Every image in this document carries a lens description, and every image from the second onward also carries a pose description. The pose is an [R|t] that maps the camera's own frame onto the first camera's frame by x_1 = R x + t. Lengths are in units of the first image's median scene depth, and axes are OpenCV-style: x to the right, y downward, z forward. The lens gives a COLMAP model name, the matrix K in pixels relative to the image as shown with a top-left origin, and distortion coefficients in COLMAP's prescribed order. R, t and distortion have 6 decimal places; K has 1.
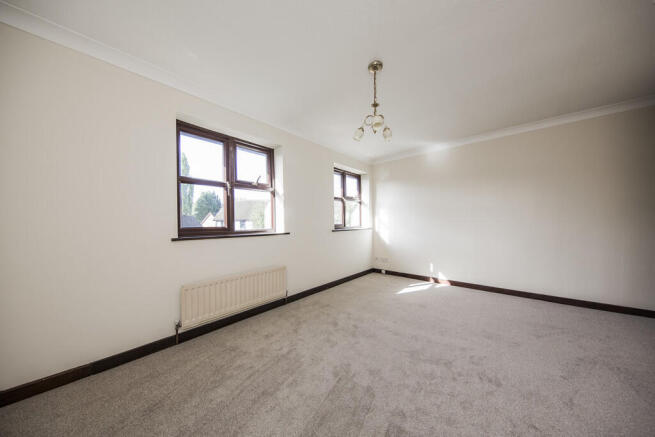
lens RADIAL K [[213.3, 0, 331.3], [0, 213.3, 220.4], [0, 0, 1]] dist [0.002408, -0.000032]
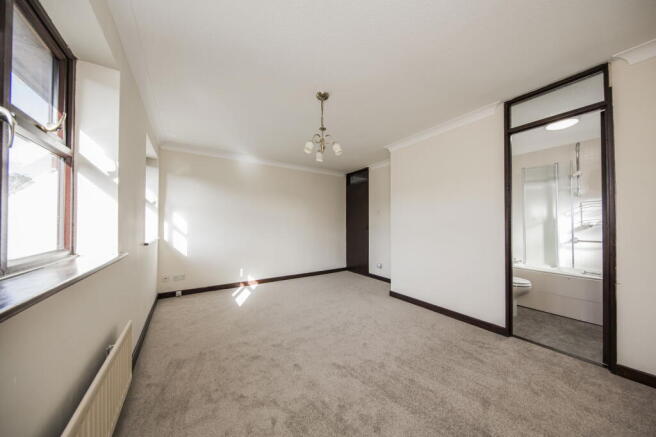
lens RADIAL K [[213.6, 0, 331.2], [0, 213.6, 218.7], [0, 0, 1]] dist [0.002408, -0.000032]
pose [[0.263504, 0.036183, 0.963980, -0.449513], [-0.008882, 0.999345, -0.035083, -0.006308], [-0.964617, 0.000683, 0.263653, 0.335100]]
